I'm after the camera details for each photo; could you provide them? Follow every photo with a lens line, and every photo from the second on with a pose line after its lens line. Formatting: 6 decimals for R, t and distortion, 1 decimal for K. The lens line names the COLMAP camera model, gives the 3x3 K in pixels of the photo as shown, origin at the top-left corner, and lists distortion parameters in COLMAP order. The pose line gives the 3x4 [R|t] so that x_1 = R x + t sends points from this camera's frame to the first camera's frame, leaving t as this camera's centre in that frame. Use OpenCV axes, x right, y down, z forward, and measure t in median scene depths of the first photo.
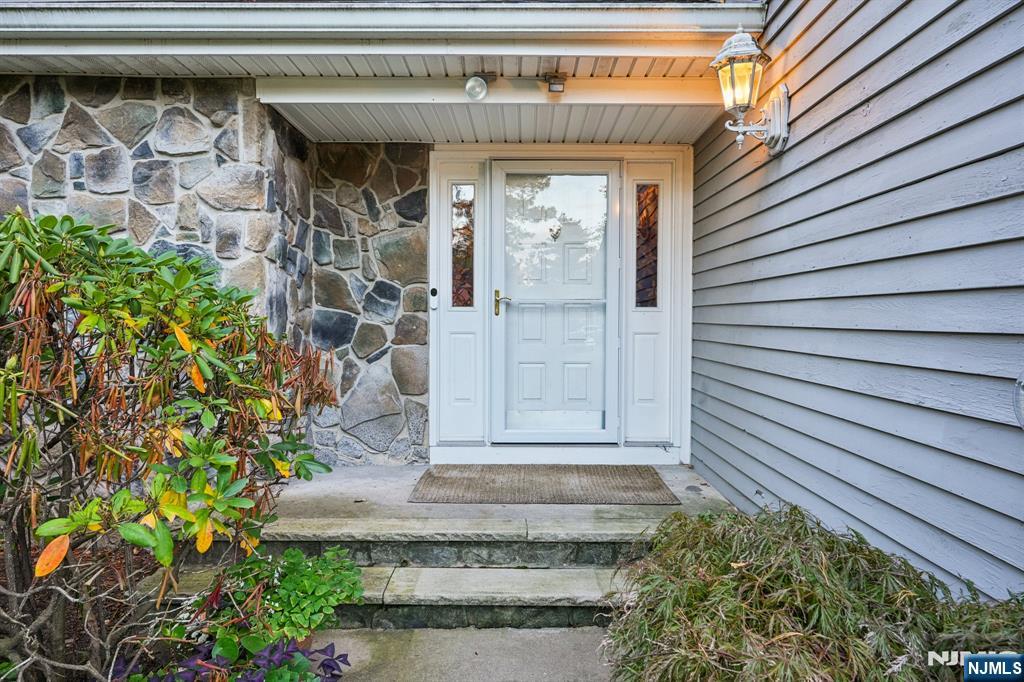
lens RADIAL K [[662.9, 0, 513.3], [0, 662.9, 339.2], [0, 0, 1]] dist [-0.000631, -0.000141]
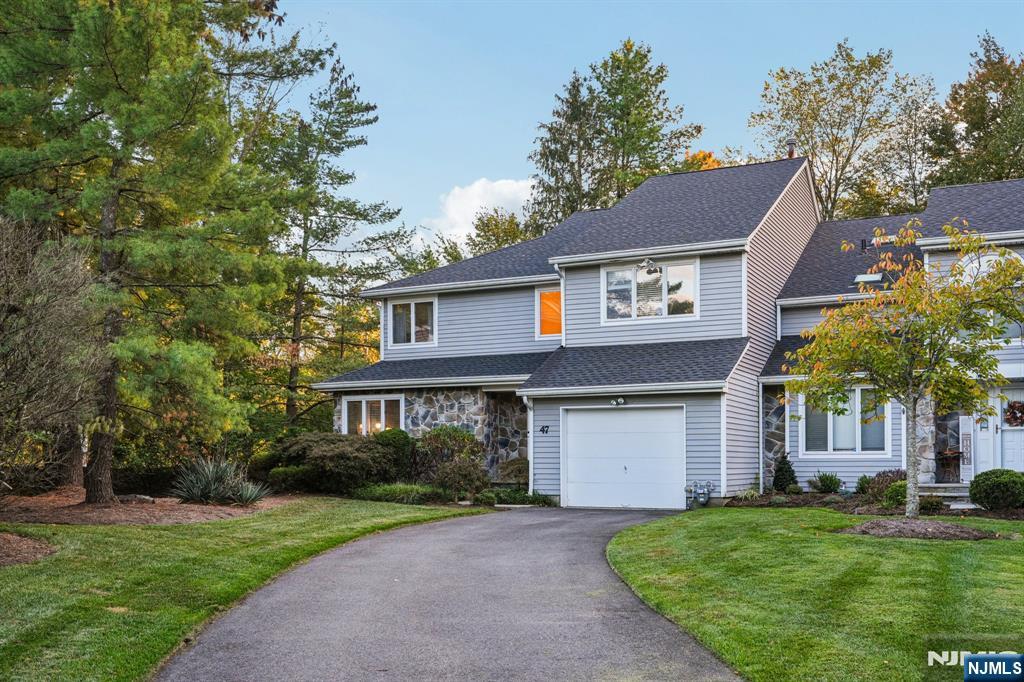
lens RADIAL K [[1049.0, 0, 511.8], [0, 1049.0, 340.8], [0, 0, 1]] dist [0.002703, 0.000000]
pose [[0.905667, -0.052650, -0.420708, 2.792835], [-0.006051, 0.990554, -0.136990, 0.276029], [0.423947, 0.126613, 0.896793, -5.312015]]
